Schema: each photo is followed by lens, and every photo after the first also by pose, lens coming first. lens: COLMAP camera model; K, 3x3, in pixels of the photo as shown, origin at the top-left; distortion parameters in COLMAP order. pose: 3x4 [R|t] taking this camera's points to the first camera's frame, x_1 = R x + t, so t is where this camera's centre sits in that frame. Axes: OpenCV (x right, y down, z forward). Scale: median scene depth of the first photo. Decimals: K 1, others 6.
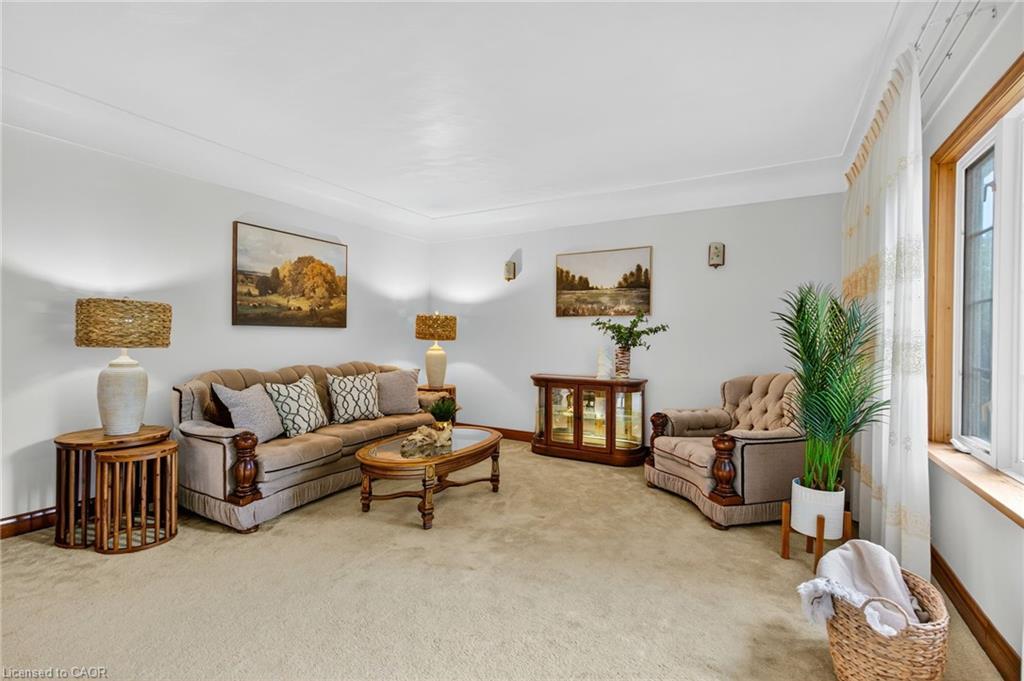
lens RADIAL K [[455.9, 0, 508.1], [0, 455.9, 341.9], [0, 0, 1]] dist [0.014936, -0.000428]
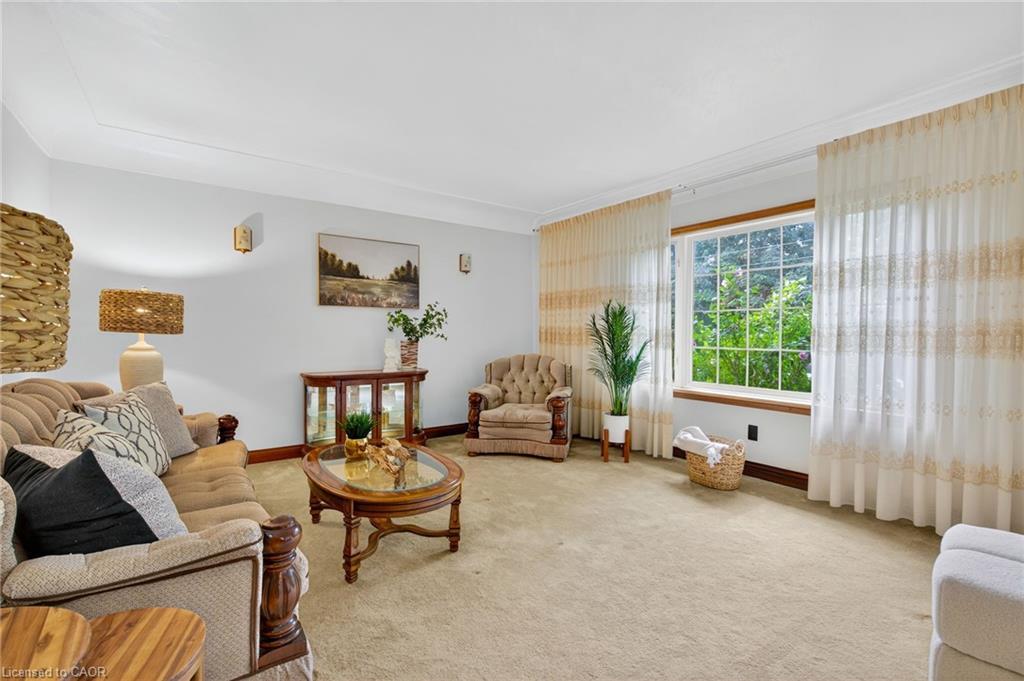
lens RADIAL K [[455.9, 0, 508.1], [0, 455.9, 341.9], [0, 0, 1]] dist [0.014936, -0.000428]
pose [[0.424899, -0.026099, 0.904864, -0.563557], [0.003900, 0.999628, 0.027001, -0.008045], [-0.905232, -0.007943, 0.424843, 0.331837]]
